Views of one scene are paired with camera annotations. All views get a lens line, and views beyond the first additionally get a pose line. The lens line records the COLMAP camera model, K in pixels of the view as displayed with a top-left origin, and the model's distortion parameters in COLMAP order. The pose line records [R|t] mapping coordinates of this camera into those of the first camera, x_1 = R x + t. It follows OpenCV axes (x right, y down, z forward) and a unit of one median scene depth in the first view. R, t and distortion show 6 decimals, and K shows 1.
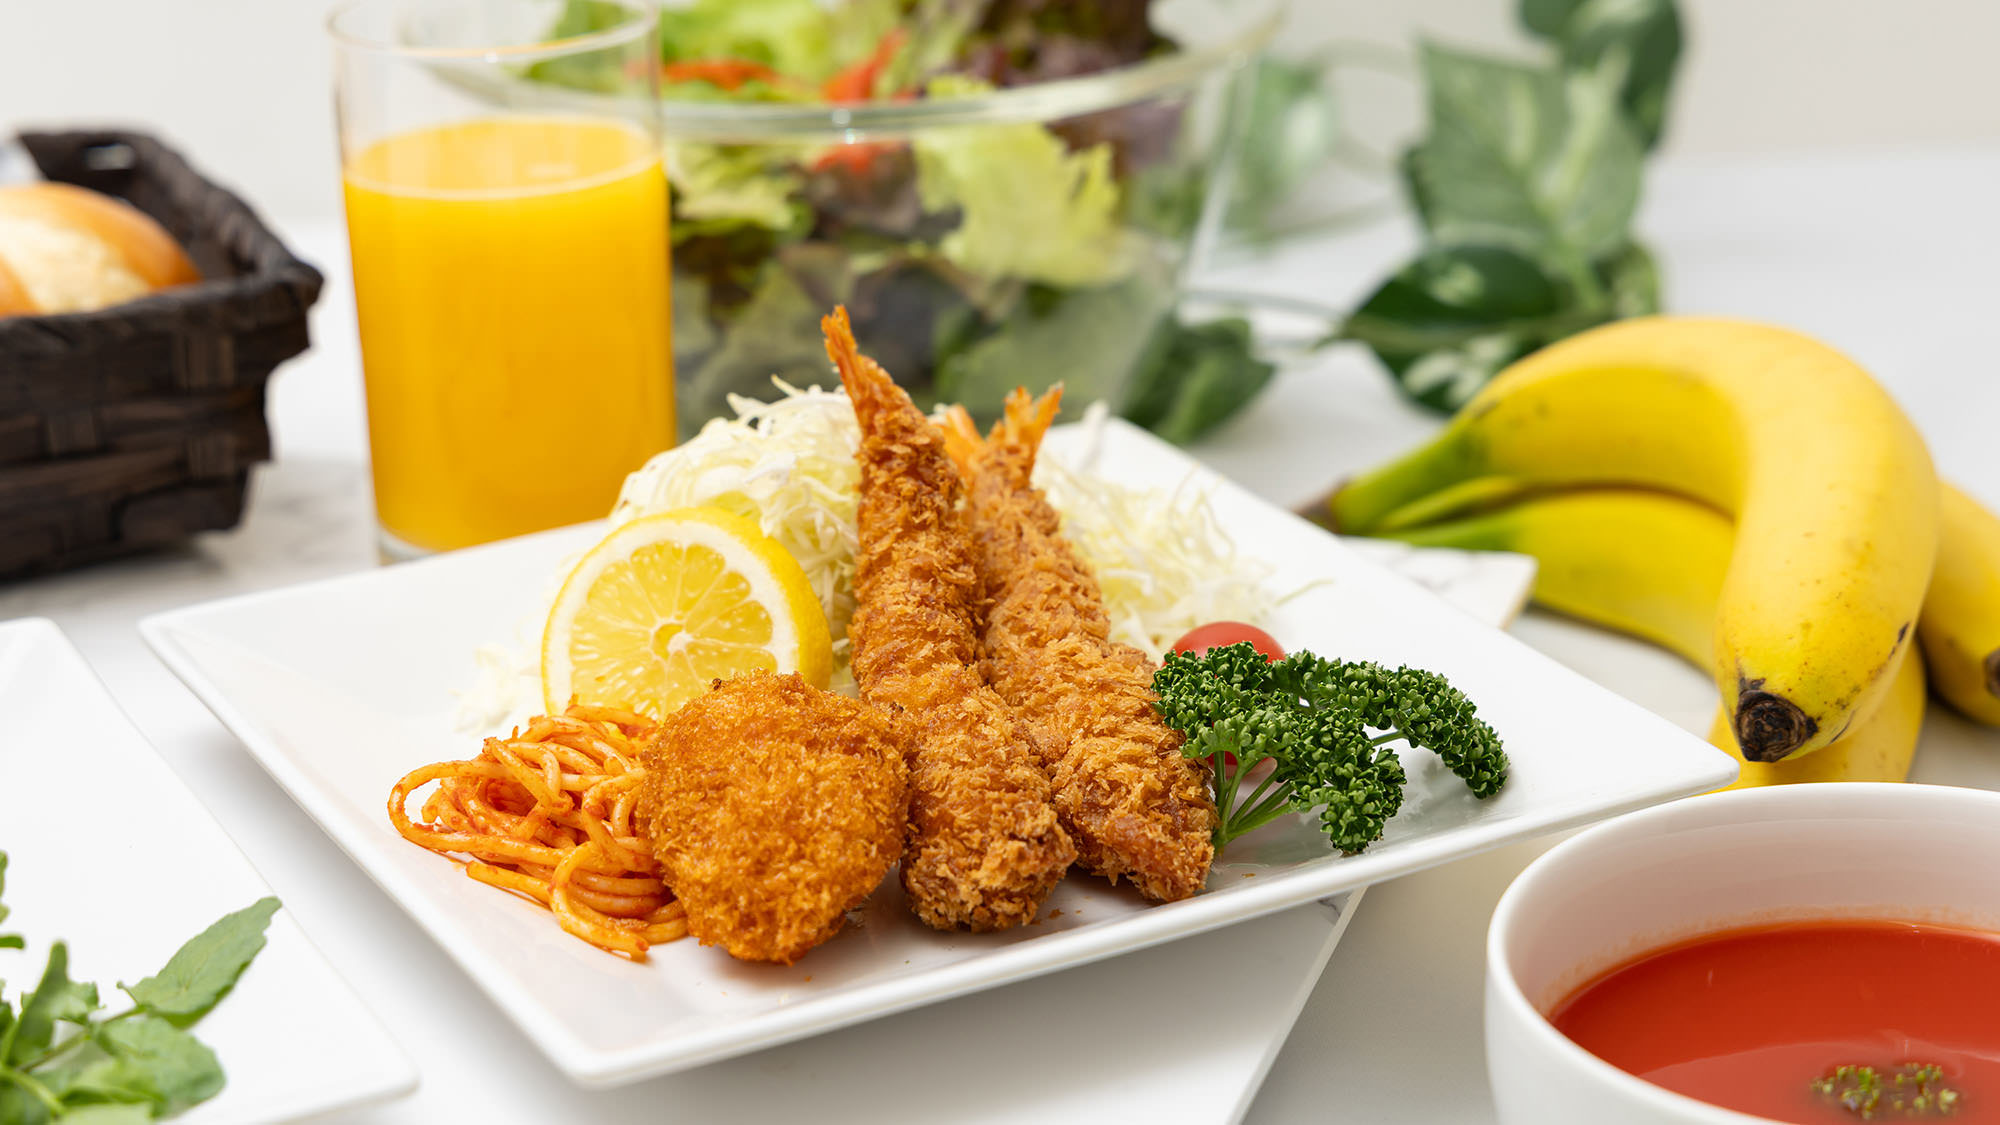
lens RADIAL K [[4133.1, 0, 1000.0], [0, 4133.1, 562.5], [0, 0, 1]] dist [0.026677, 0.150704]
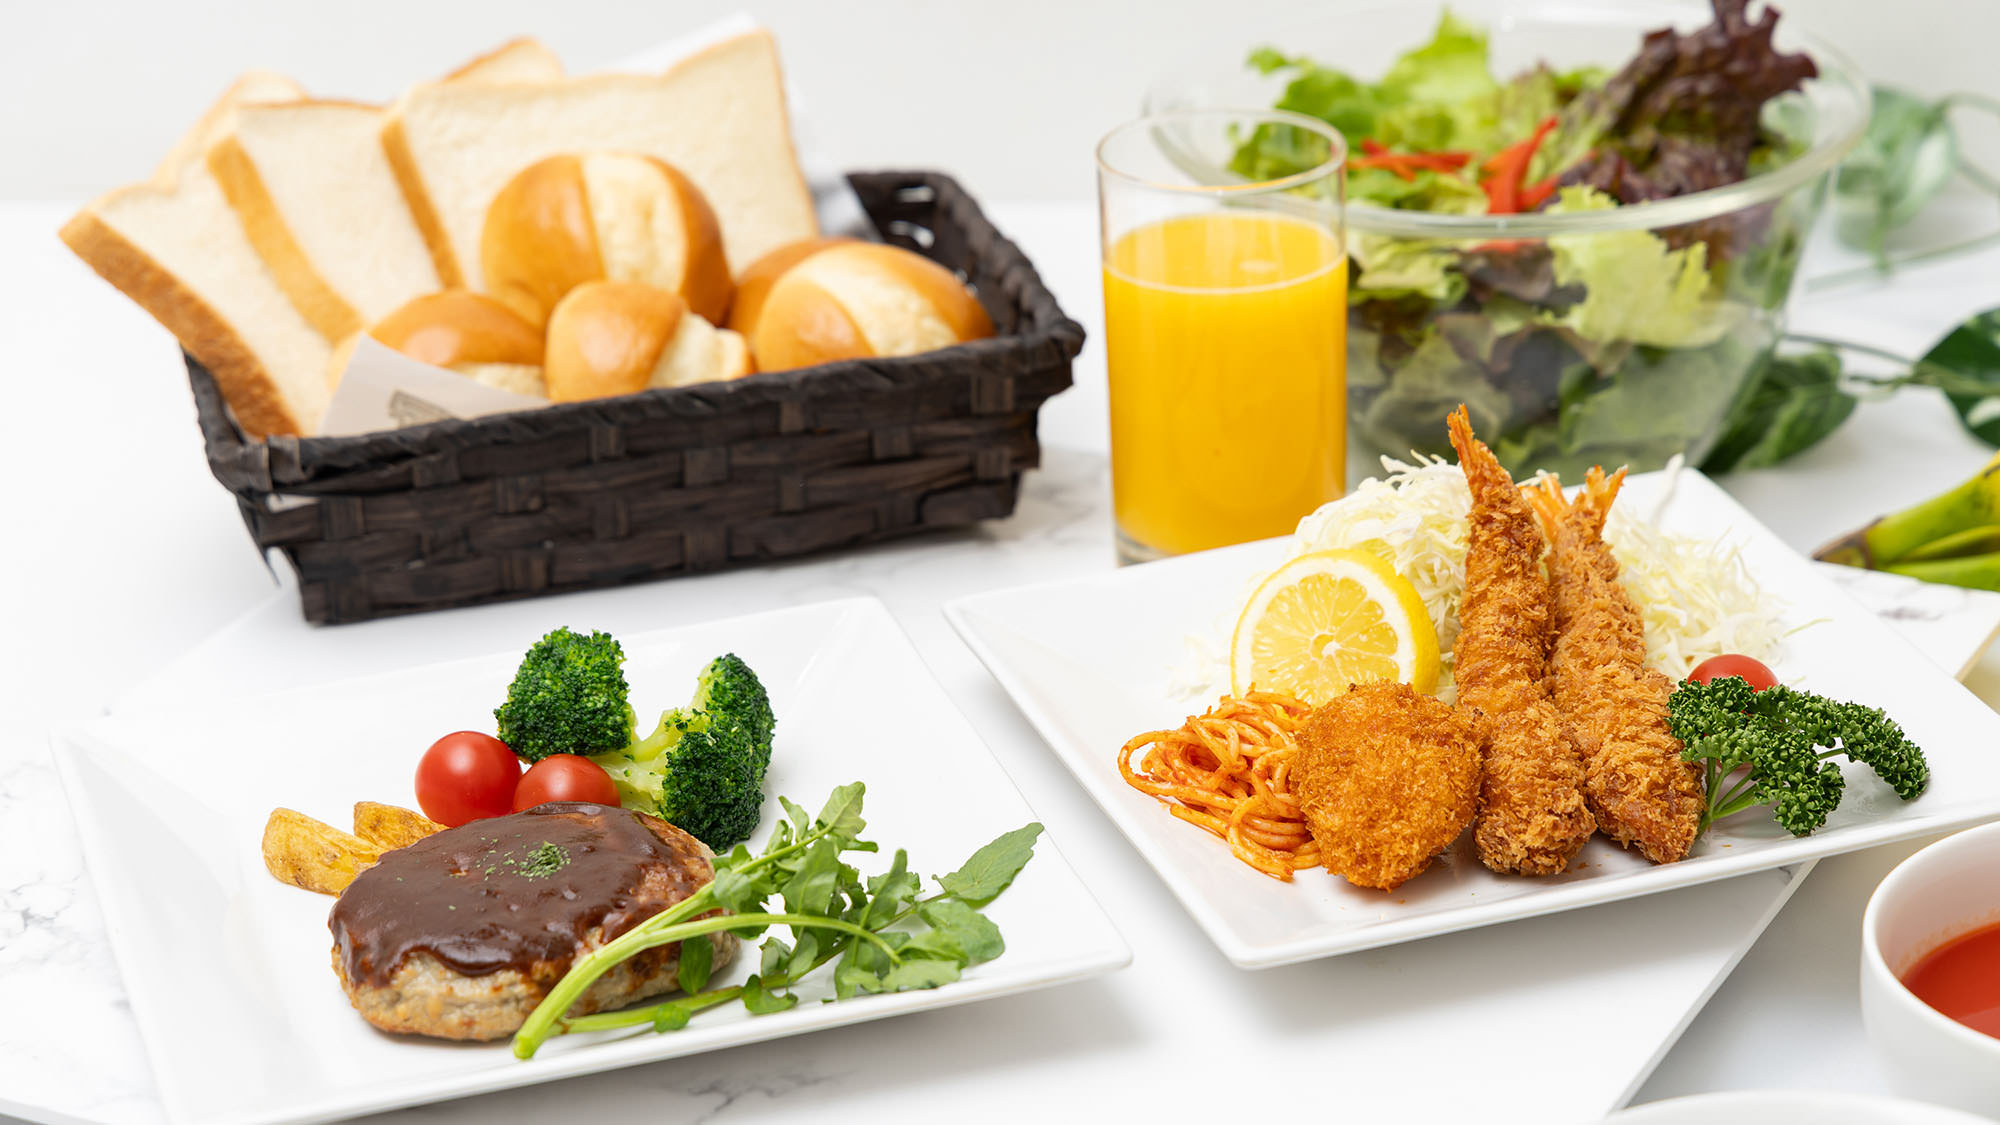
lens RADIAL K [[5146.8, 0, 1000.0], [0, 5146.8, 562.5], [0, 0, 1]] dist [0.033481, -0.119382]
pose [[0.985248, 0.054544, -0.162207, 0.093669], [-0.045274, 0.997152, 0.060313, -0.111262], [0.165035, -0.052079, 0.984912, -0.731513]]
